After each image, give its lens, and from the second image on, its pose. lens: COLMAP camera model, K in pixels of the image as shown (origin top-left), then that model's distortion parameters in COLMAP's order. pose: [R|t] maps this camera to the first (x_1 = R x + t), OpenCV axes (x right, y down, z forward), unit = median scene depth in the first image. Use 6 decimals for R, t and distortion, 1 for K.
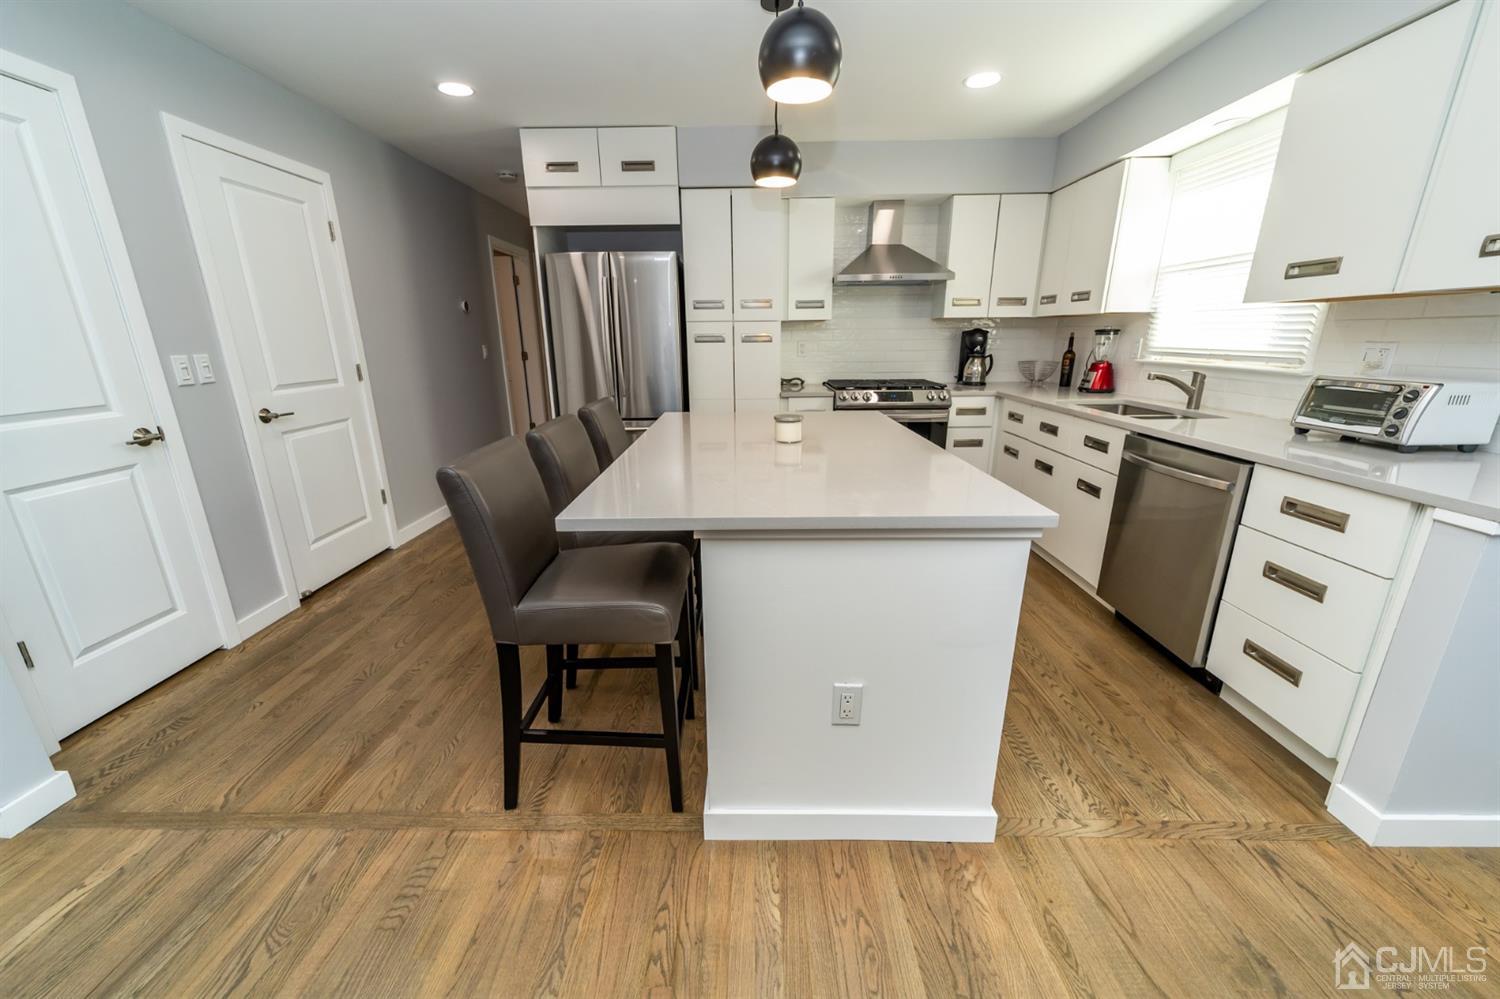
lens RADIAL K [[568.7, 0, 743.9], [0, 568.7, 505.0], [0, 0, 1]] dist [0.002164, 0.001228]
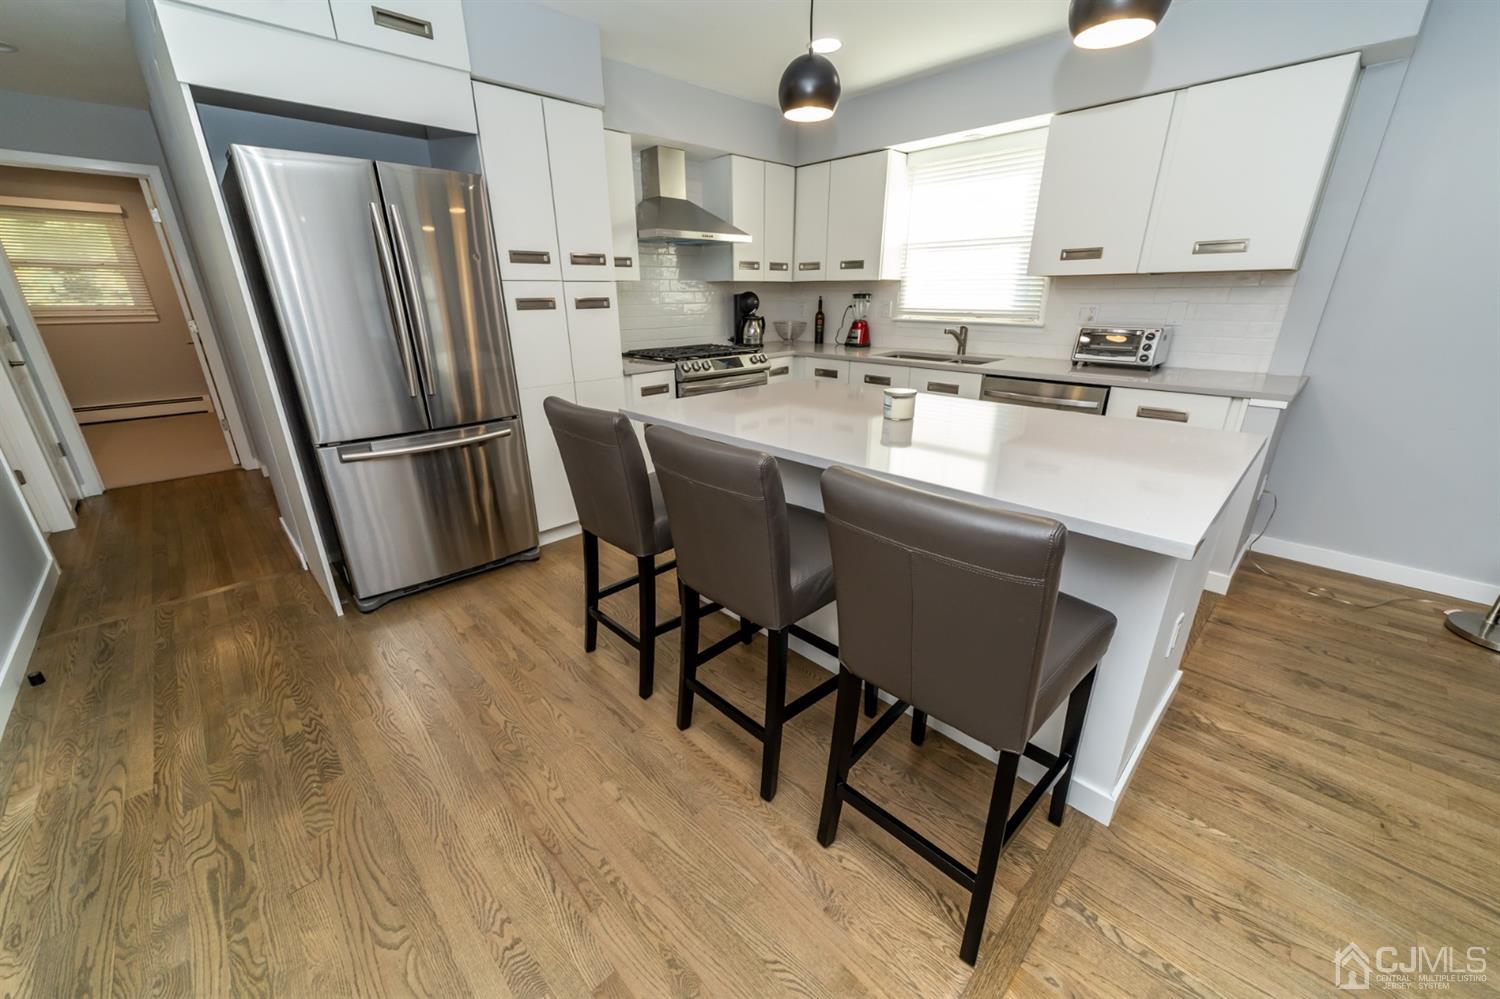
lens RADIAL K [[568.7, 0, 743.9], [0, 568.7, 505.0], [0, 0, 1]] dist [0.002164, 0.001228]
pose [[0.708585, -0.242826, 0.662528, -0.464440], [0.202021, 0.969432, 0.139246, -0.095722], [-0.676088, 0.035177, 0.735981, 0.307580]]
